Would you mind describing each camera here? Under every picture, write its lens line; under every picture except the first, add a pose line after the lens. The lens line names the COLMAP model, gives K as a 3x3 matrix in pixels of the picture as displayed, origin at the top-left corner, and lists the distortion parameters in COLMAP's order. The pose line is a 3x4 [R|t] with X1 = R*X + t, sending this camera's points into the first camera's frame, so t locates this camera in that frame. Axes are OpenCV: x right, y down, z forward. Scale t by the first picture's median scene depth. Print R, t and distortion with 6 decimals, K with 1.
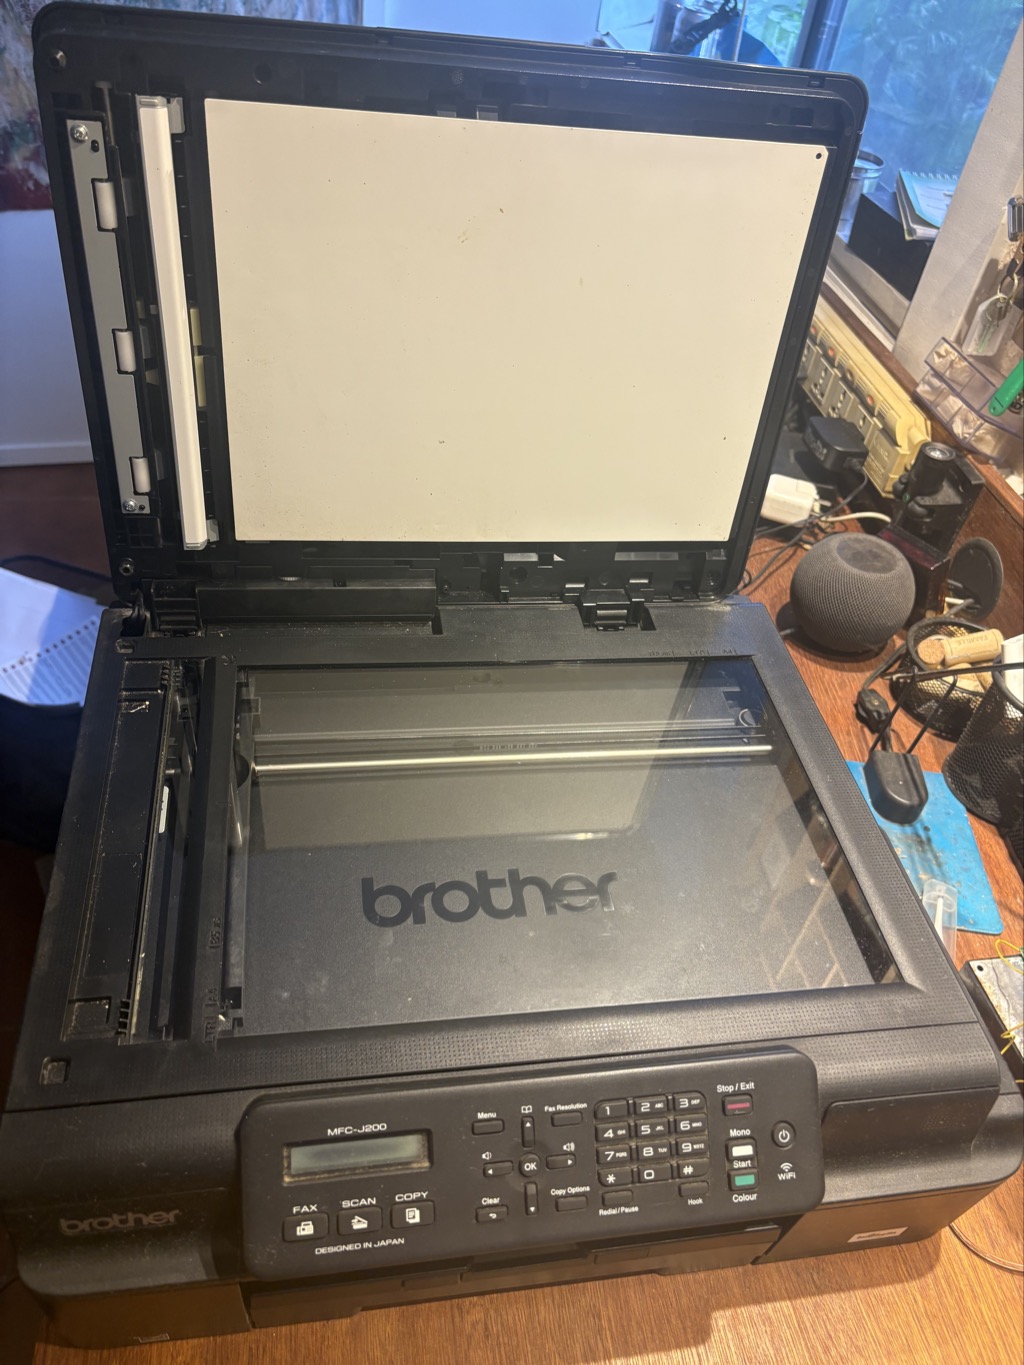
lens RADIAL K [[1025.1, 0, 513.4], [0, 1025.1, 683.6], [0, 0, 1]] dist [0.006570, 0.000519]
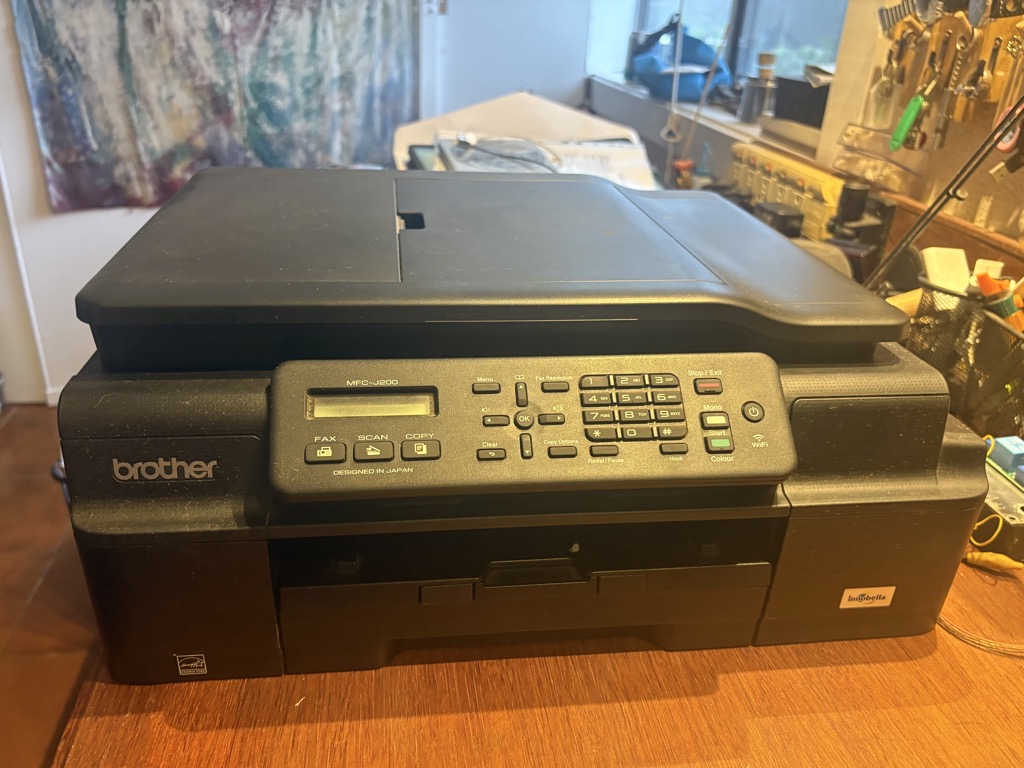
lens RADIAL K [[832.2, 0, 509.3], [0, 832.2, 384.2], [0, 0, 1]] dist [0.024334, -0.017659]
pose [[0.997523, -0.052490, -0.046828, 0.018633], [0.037019, 0.957802, -0.285035, 0.290804], [0.059814, 0.282596, 0.957372, 0.045462]]
